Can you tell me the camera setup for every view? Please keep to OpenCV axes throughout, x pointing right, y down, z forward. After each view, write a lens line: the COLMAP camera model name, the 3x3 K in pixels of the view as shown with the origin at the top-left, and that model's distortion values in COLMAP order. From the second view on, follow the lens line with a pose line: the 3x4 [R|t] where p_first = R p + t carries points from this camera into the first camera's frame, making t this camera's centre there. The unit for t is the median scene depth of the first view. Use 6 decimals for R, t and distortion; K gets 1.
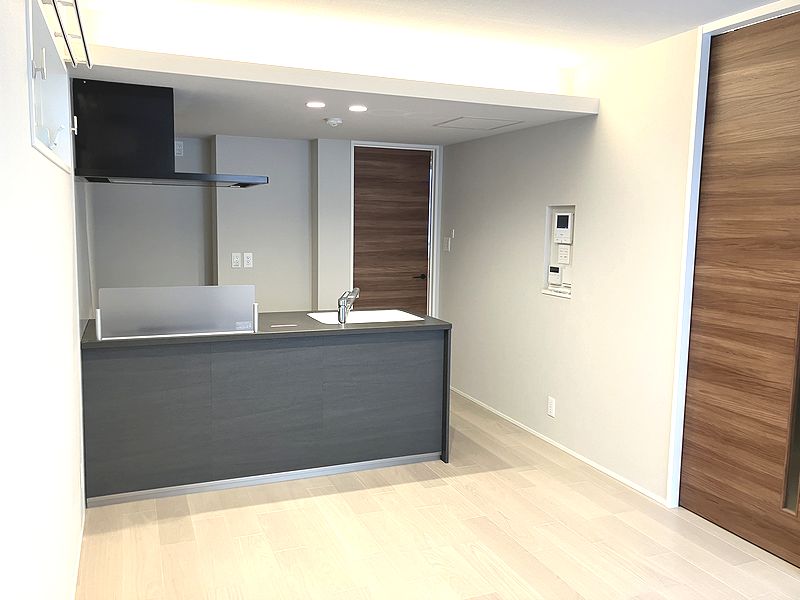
lens RADIAL K [[655.0, 0, 400.4], [0, 655.0, 298.1], [0, 0, 1]] dist [0.002278, -0.003883]
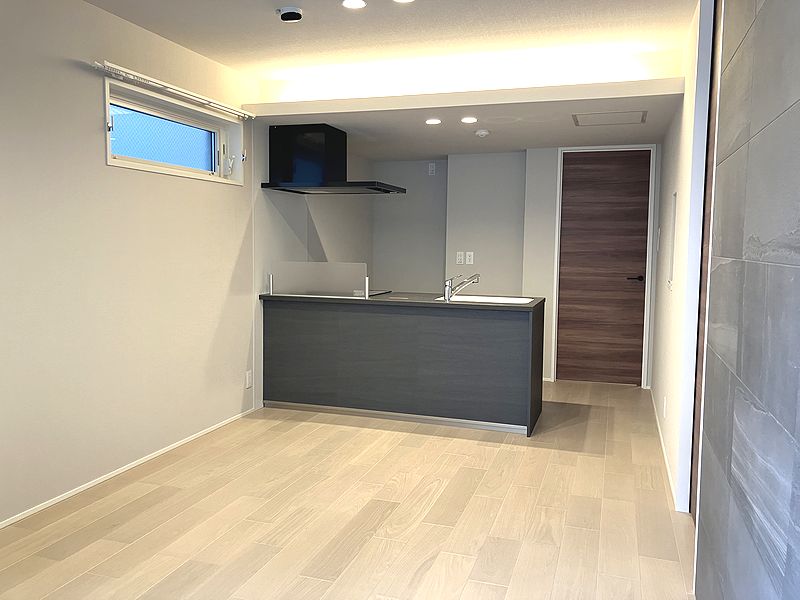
lens RADIAL K [[666.8, 0, 394.0], [0, 666.8, 296.5], [0, 0, 1]] dist [0.002810, 0.086921]
pose [[0.748183, 0.041671, -0.662182, 0.466175], [-0.074404, 0.997000, -0.021325, 0.047345], [0.659307, 0.065224, 0.749039, 0.018555]]
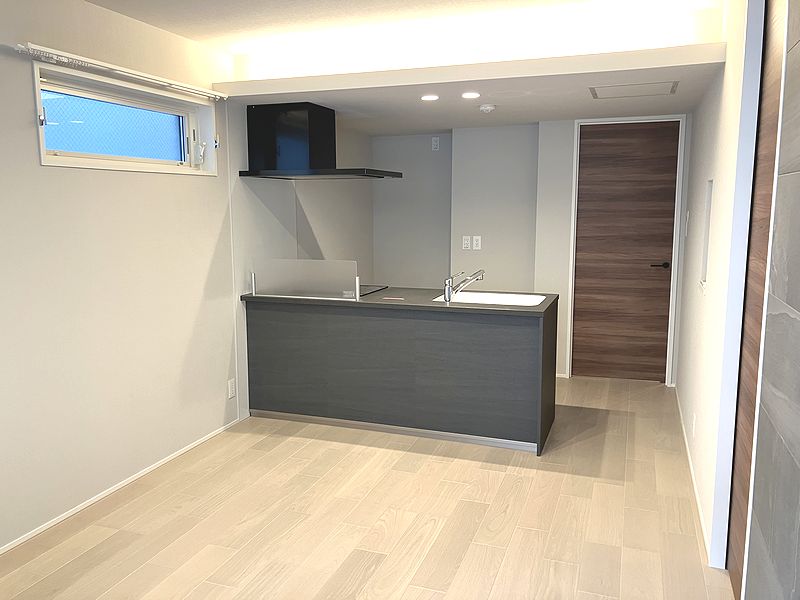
lens RADIAL K [[663.4, 0, 389.7], [0, 663.4, 301.6], [0, 0, 1]] dist [-0.005407, 0.072322]
pose [[0.726144, 0.076211, -0.683306, 0.420408], [-0.060351, 0.997067, 0.047071, -0.003926], [0.684889, 0.007058, 0.728613, 0.108535]]
